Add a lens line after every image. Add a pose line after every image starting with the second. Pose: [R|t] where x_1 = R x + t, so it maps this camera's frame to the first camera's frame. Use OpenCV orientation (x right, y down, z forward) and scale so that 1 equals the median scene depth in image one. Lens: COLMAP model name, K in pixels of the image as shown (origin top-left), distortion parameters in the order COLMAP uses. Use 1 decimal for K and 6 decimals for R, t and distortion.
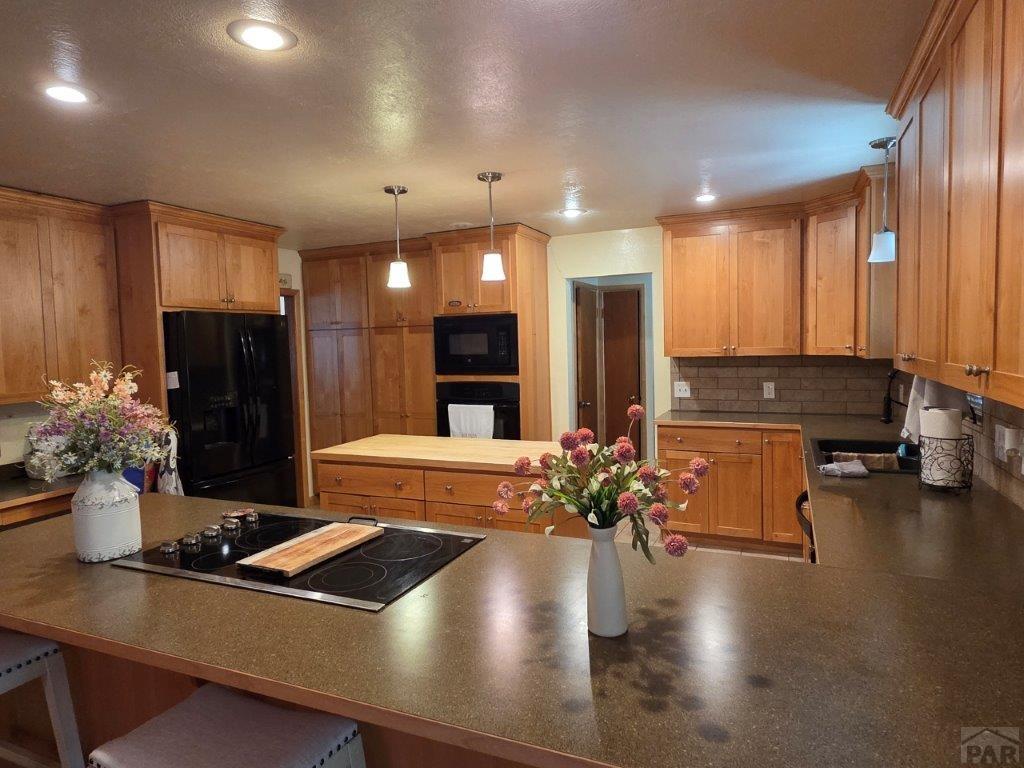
lens RADIAL K [[616.1, 0, 516.6], [0, 616.1, 382.7], [0, 0, 1]] dist [0.007053, -0.005475]
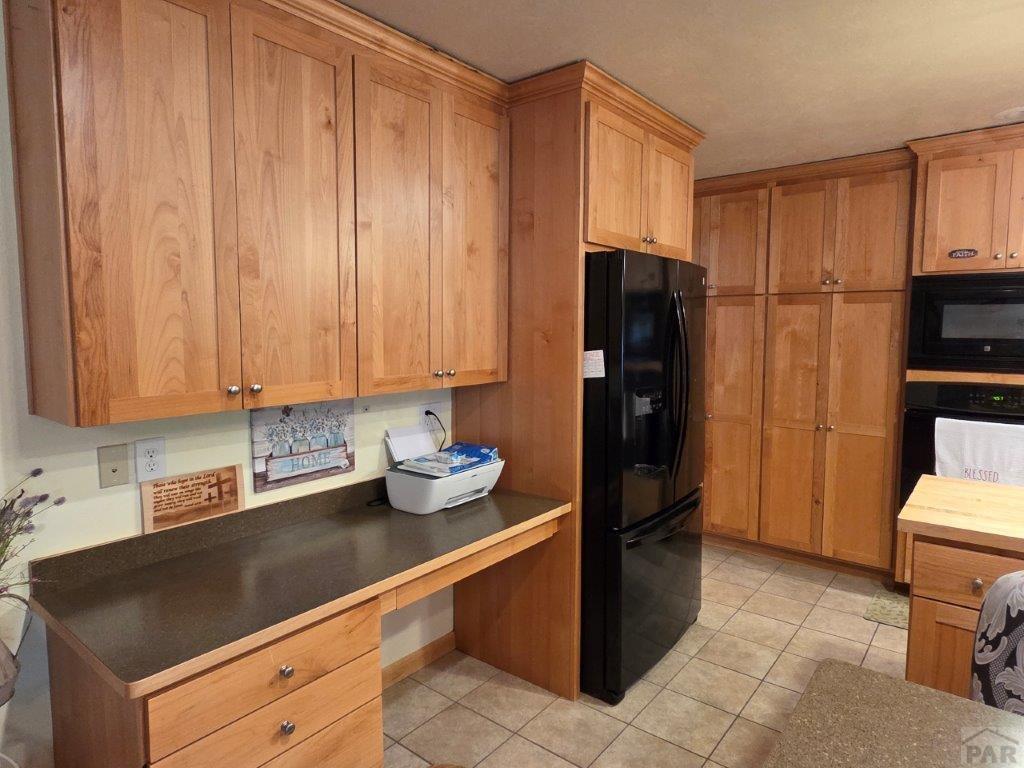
lens RADIAL K [[616.1, 0, 509.7], [0, 616.1, 381.5], [0, 0, 1]] dist [0.007053, -0.005475]
pose [[0.963043, 0.052577, -0.264165, -0.365537], [-0.045766, 0.998444, 0.031875, -0.002273], [0.265430, -0.018608, 0.963951, 0.298432]]
